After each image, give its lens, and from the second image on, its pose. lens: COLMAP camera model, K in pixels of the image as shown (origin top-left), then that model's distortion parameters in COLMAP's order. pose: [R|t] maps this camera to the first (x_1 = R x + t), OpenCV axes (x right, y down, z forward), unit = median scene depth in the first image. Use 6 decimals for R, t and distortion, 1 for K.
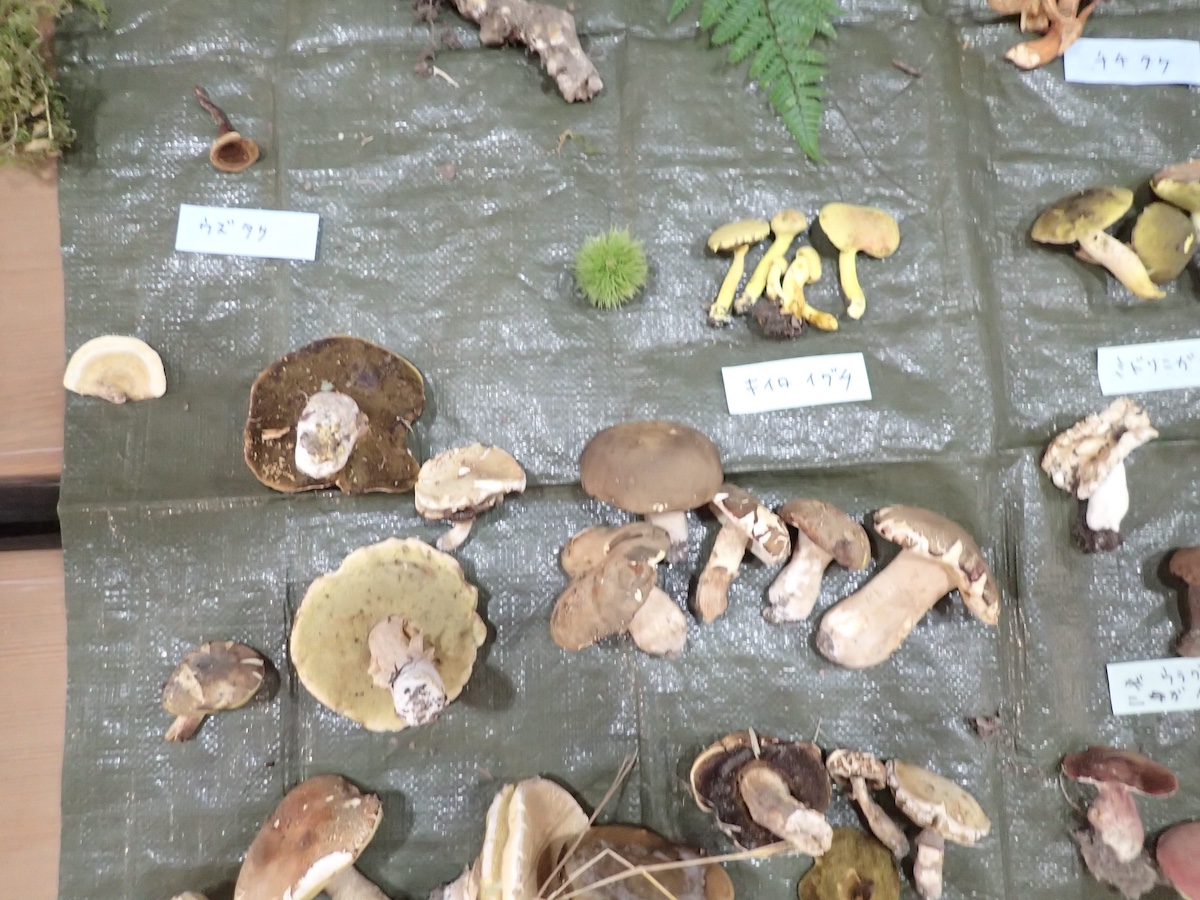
lens RADIAL K [[886.0, 0, 595.1], [0, 886.0, 448.7], [0, 0, 1]] dist [0.013397, -0.011488]
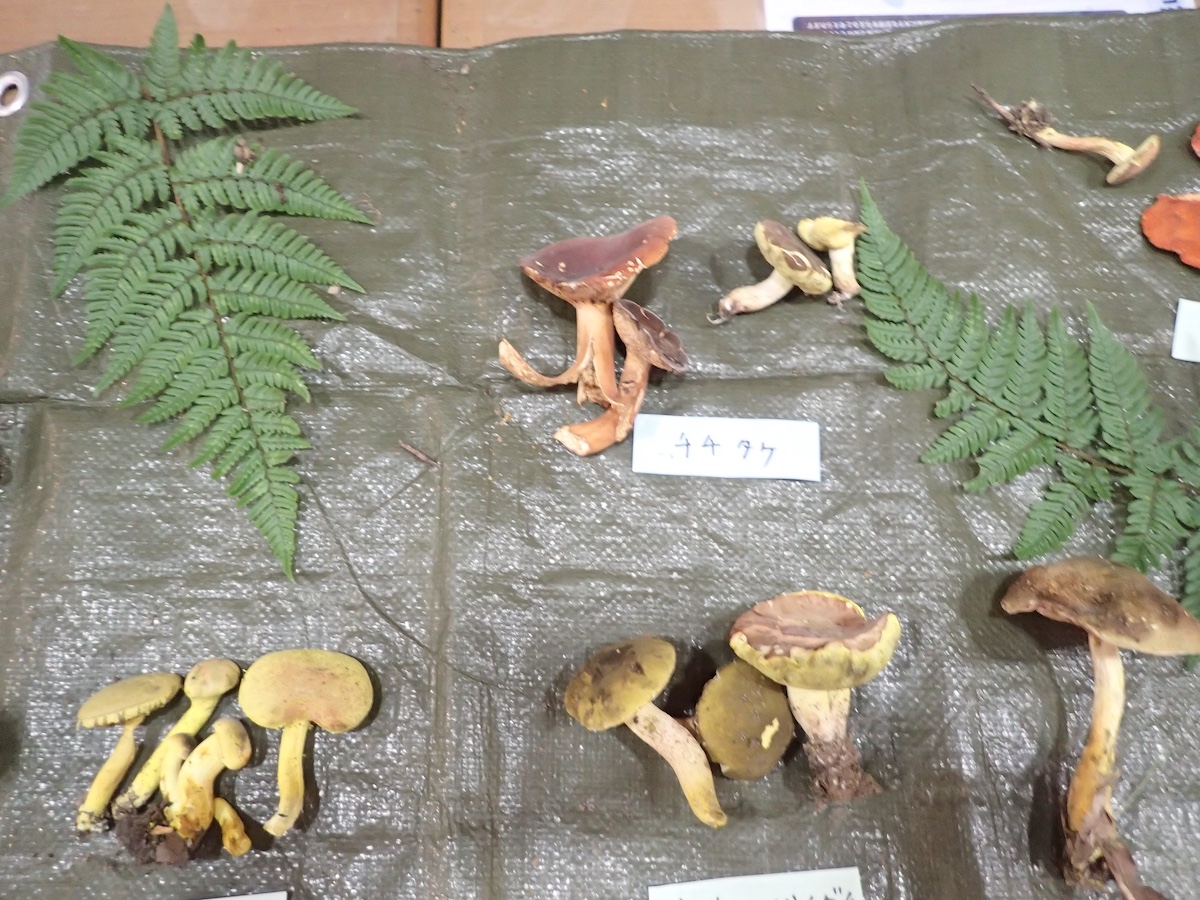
lens RADIAL K [[886.0, 0, 601.1], [0, 886.0, 451.6], [0, 0, 1]] dist [0.013397, -0.011488]
pose [[0.999661, 0.012925, -0.022605, 0.565326], [-0.016690, 0.984384, -0.175243, -0.328972], [0.019987, 0.175561, 0.984266, 0.303845]]
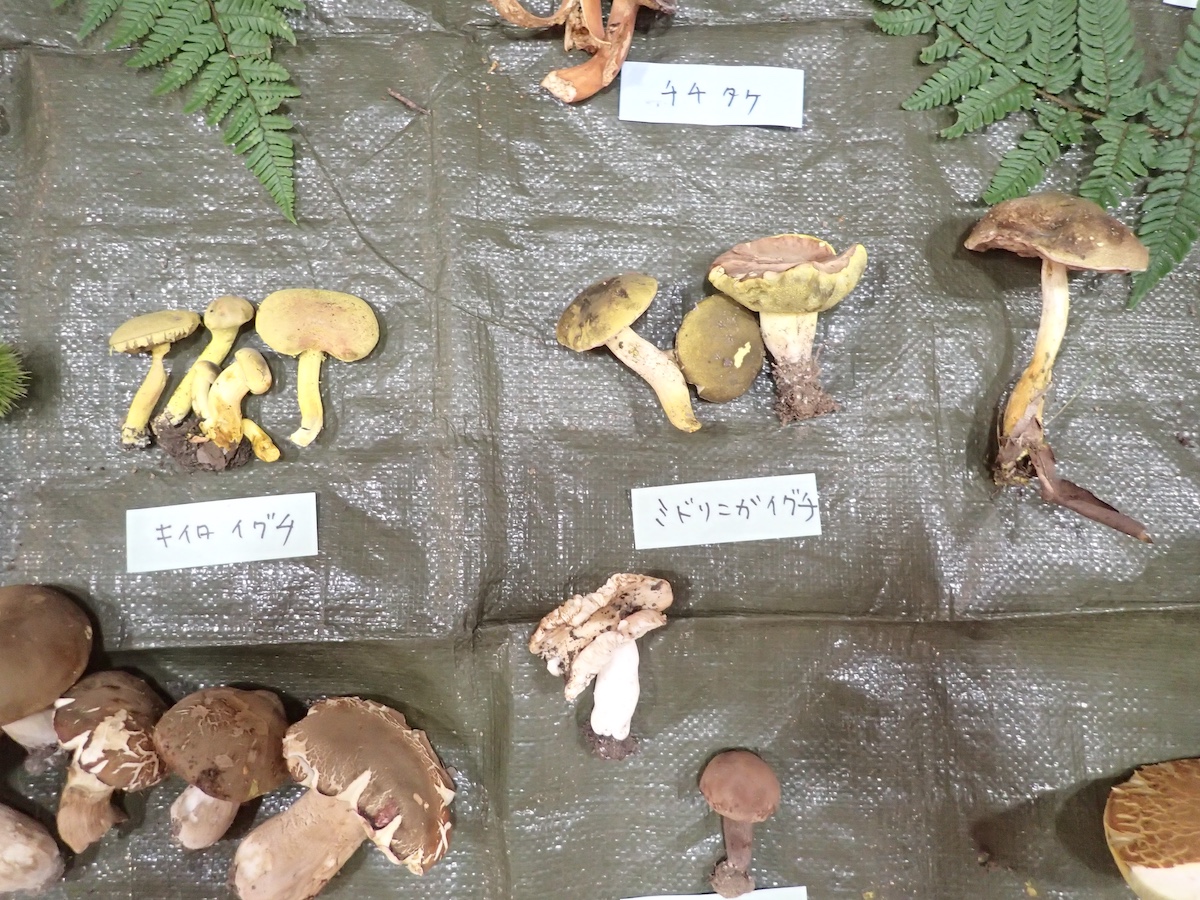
lens RADIAL K [[886.0, 0, 599.0], [0, 886.0, 449.5], [0, 0, 1]] dist [0.013397, -0.011488]
pose [[0.999845, 0.014111, -0.010550, 0.570208], [-0.013324, 0.997370, 0.071236, -0.207999], [0.011527, -0.071084, 0.997404, 0.258004]]
